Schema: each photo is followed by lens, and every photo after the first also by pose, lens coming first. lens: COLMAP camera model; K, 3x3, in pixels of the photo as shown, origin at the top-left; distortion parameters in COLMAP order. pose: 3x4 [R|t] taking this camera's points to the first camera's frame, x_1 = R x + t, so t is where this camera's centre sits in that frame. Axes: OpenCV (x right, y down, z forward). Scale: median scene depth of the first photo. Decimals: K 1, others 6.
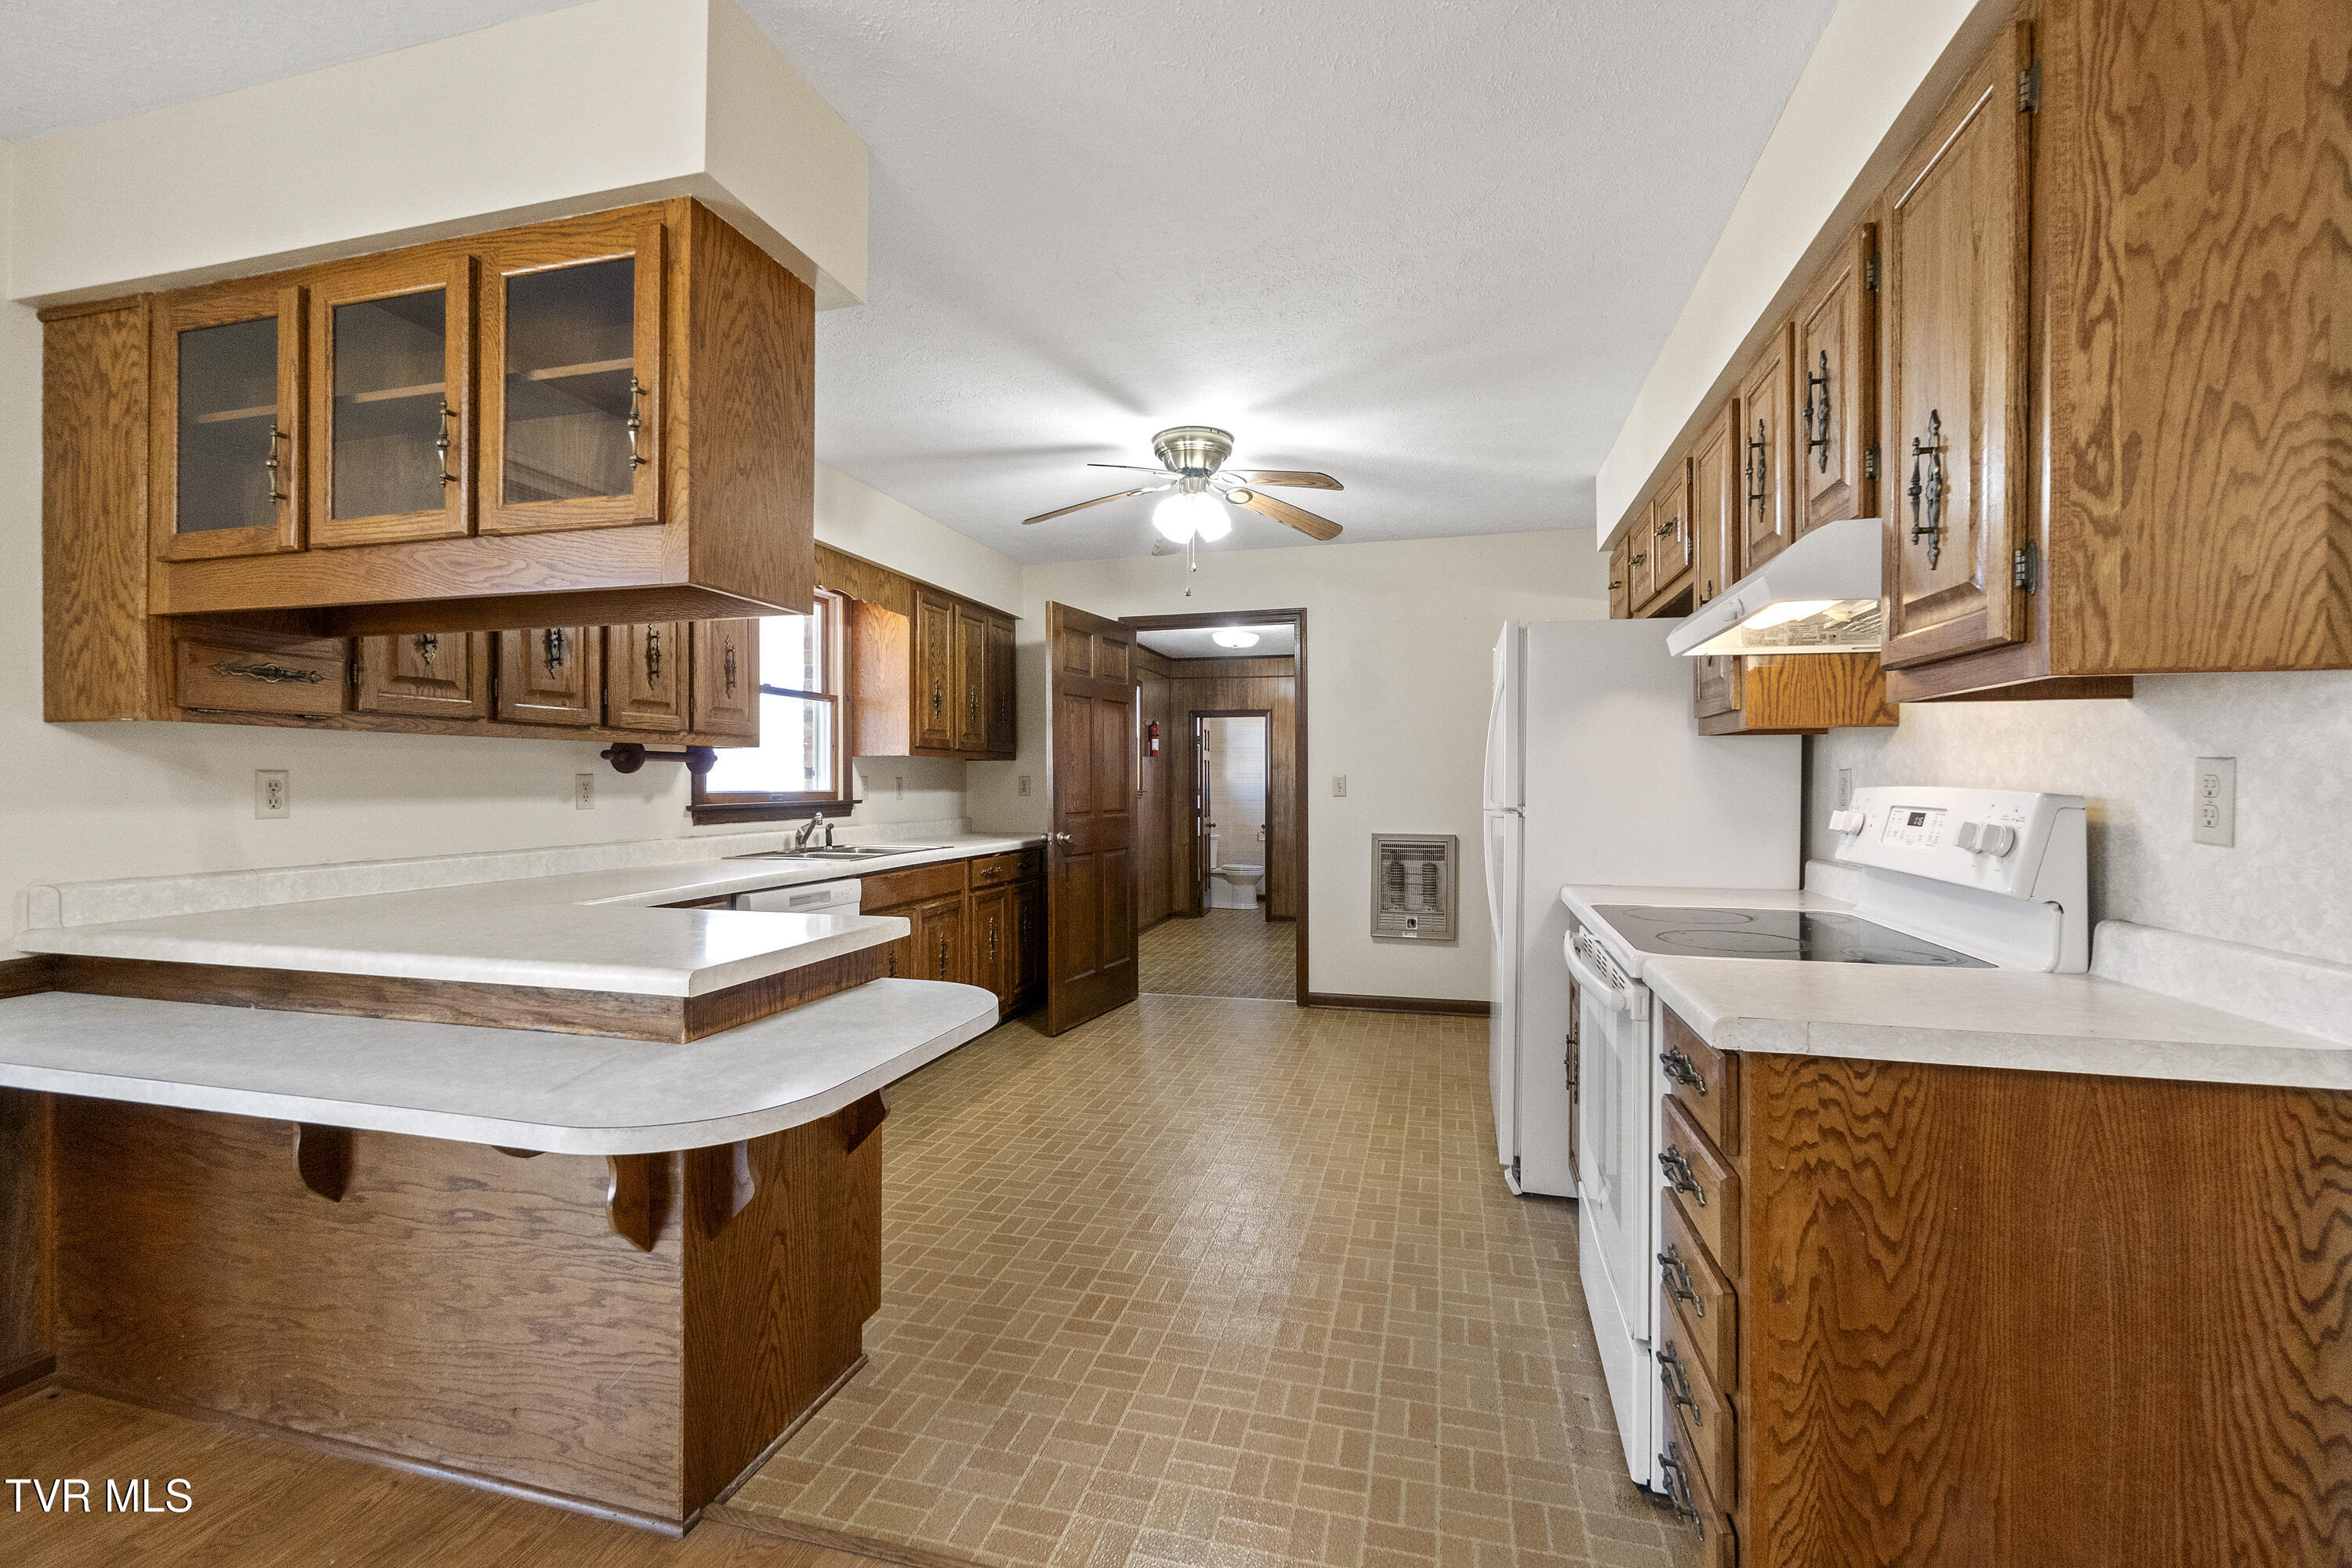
lens RADIAL K [[1020.1, 0, 1171.5], [0, 1020.1, 778.9], [0, 0, 1]] dist [-0.003440, -0.000234]
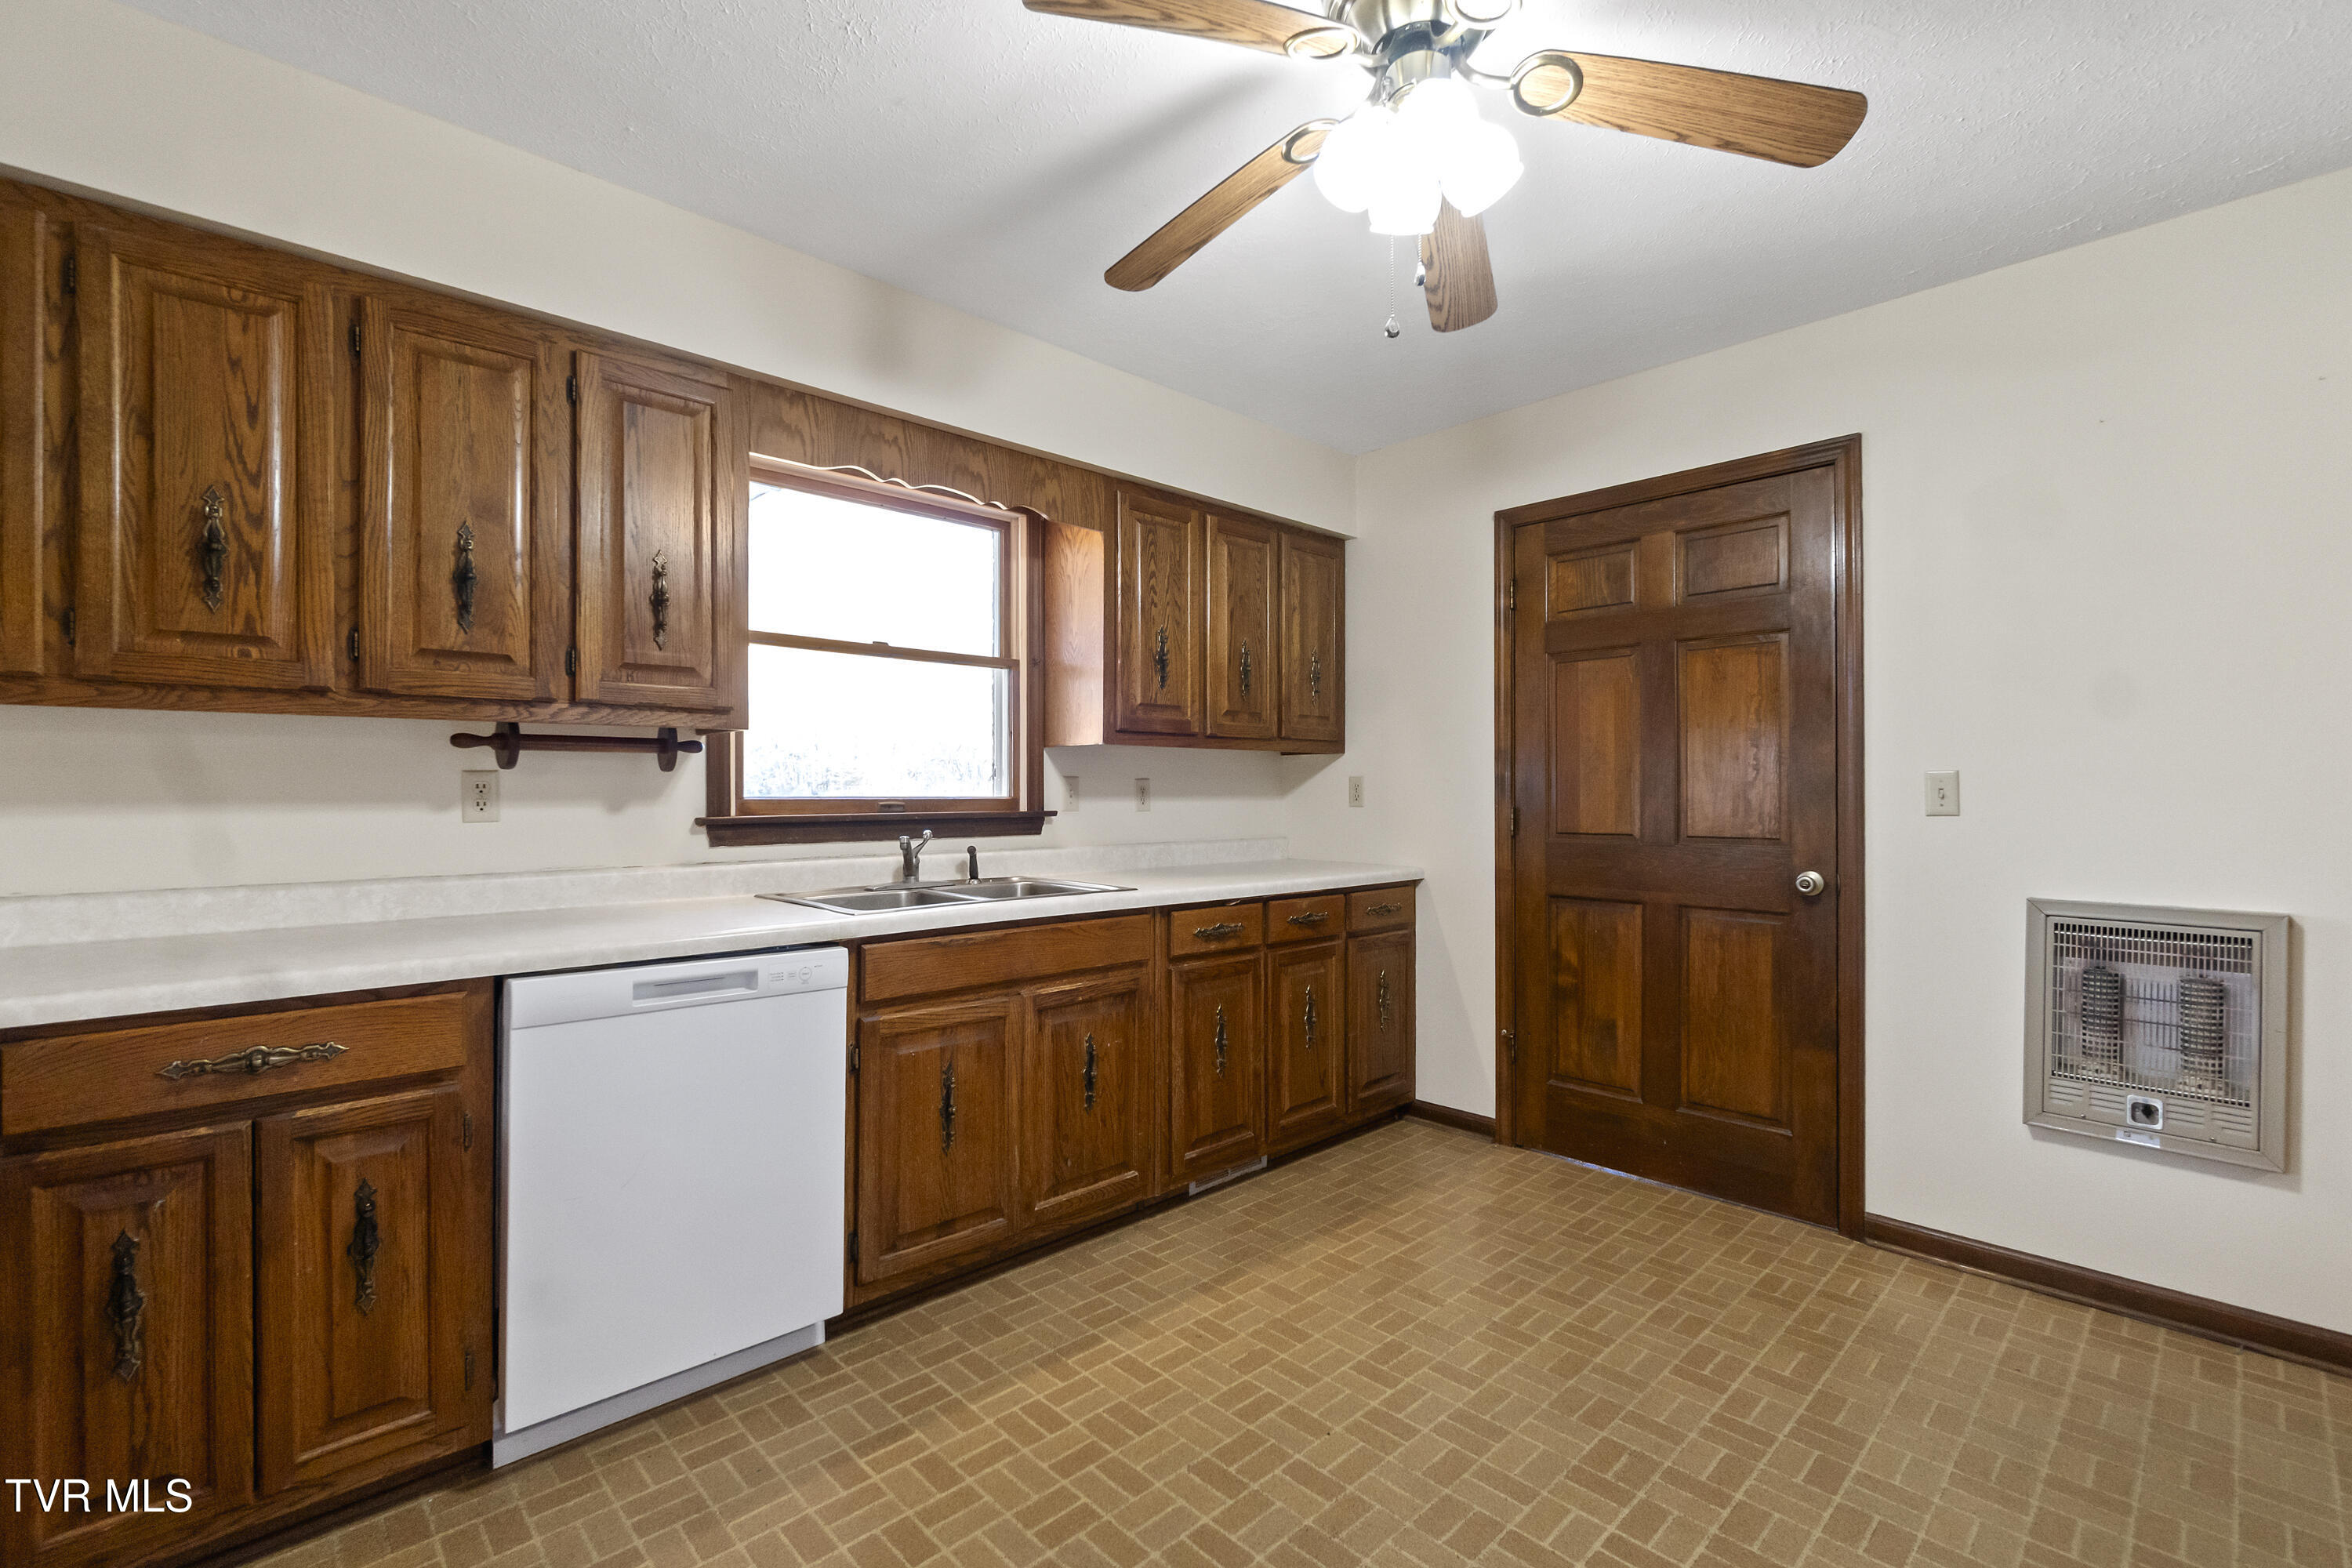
lens RADIAL K [[1036.7, 0, 1153.0], [0, 1036.7, 790.2], [0, 0, 1]] dist [-0.013655, 0.006592]
pose [[0.849805, 0.004854, -0.527074, 0.120953], [-0.002381, 0.999983, 0.005369, 0.002640], [0.527091, -0.003308, 0.849802, 0.457812]]
